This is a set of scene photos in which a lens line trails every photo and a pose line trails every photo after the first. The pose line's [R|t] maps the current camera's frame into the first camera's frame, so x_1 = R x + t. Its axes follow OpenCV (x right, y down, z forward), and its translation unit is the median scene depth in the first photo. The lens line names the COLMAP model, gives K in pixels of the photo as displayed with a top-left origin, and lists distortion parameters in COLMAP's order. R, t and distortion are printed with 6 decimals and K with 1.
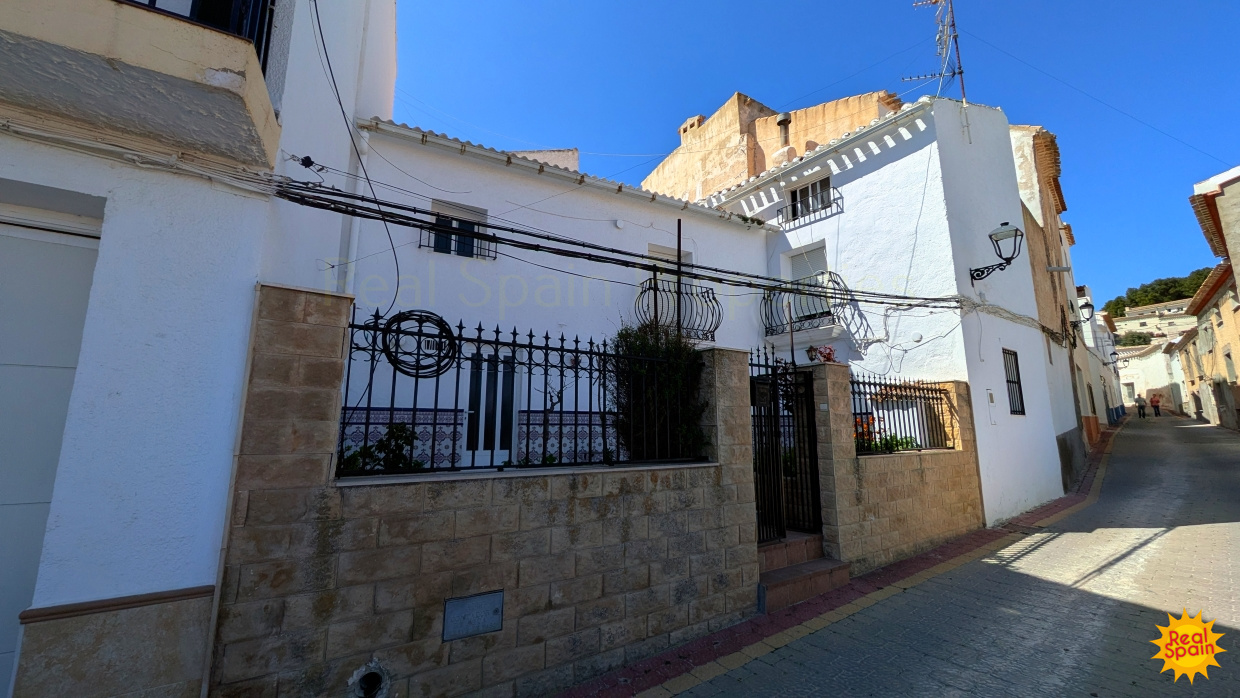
lens RADIAL K [[456.9, 0, 620.0], [0, 456.9, 349.0], [0, 0, 1]] dist [-0.001330, -0.000140]
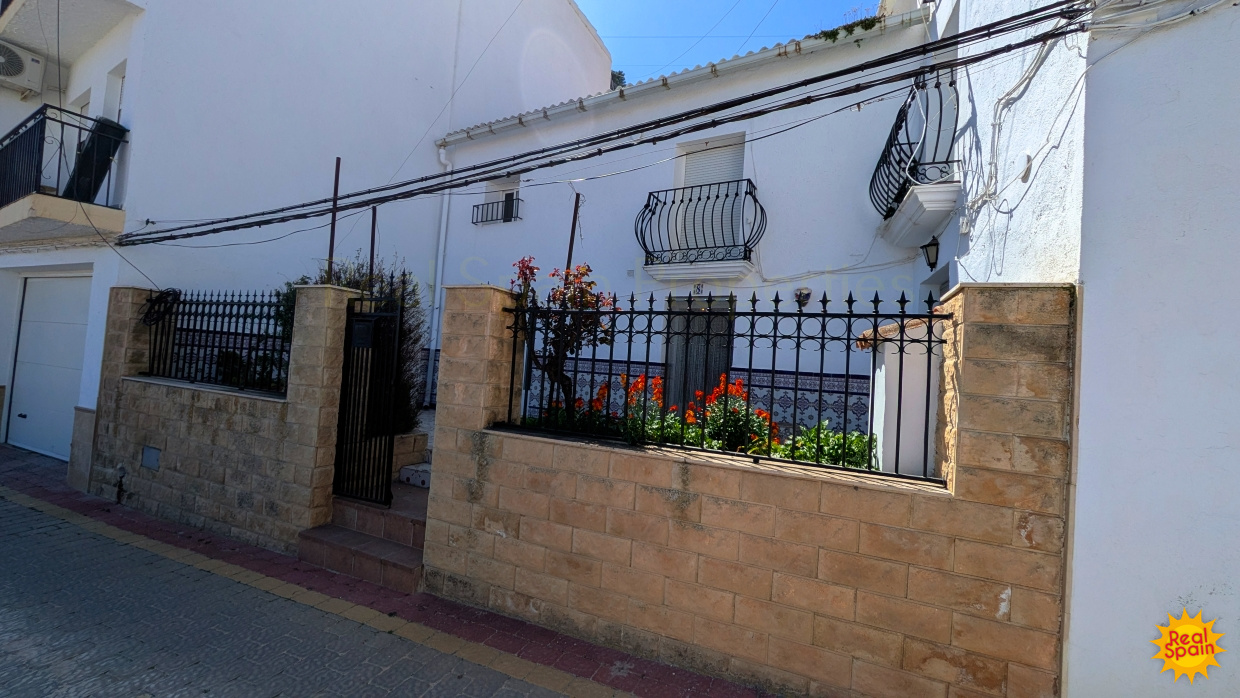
lens RADIAL K [[461.7, 0, 620.0], [0, 461.7, 349.0], [0, 0, 1]] dist [0.001215, 0.000272]
pose [[0.558215, 0.002620, -0.829692, 1.600917], [0.075877, 0.995643, 0.054193, 0.145388], [0.826220, -0.093206, 0.555584, 1.128192]]
